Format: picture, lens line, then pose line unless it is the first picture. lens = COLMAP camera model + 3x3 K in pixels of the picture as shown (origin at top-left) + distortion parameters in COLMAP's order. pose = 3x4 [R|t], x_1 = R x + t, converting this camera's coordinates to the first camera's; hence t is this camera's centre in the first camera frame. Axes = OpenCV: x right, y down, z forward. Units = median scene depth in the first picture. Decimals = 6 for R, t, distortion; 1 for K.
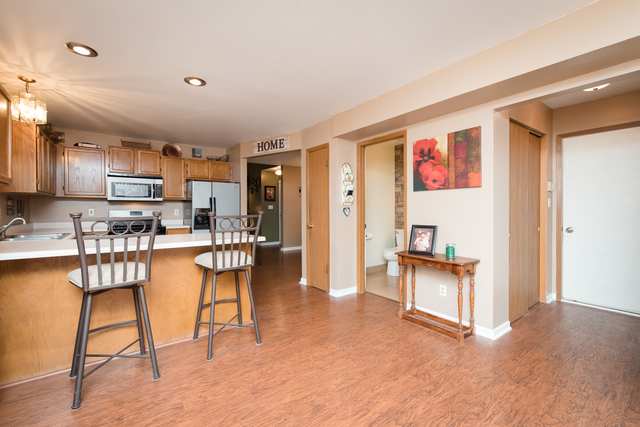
lens RADIAL K [[278.0, 0, 317.4], [0, 278.0, 211.6], [0, 0, 1]] dist [0.000225, 0.000095]
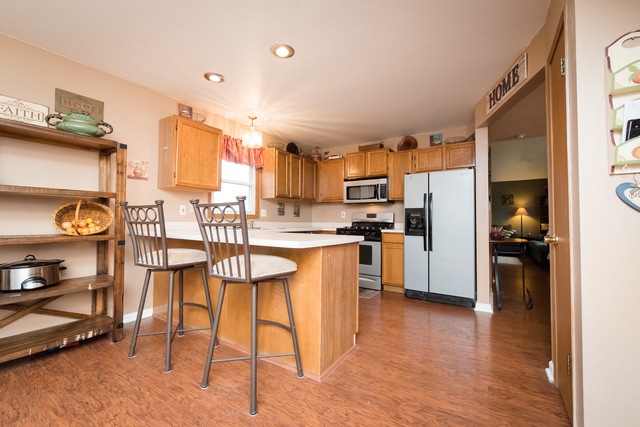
lens RADIAL K [[278.0, 0, 317.4], [0, 278.0, 211.6], [0, 0, 1]] dist [0.000225, 0.000095]
pose [[0.326342, -0.025037, -0.944920, 0.253780], [-0.015935, 0.999361, -0.031982, 0.029367], [0.945118, 0.025494, 0.325734, 0.555480]]
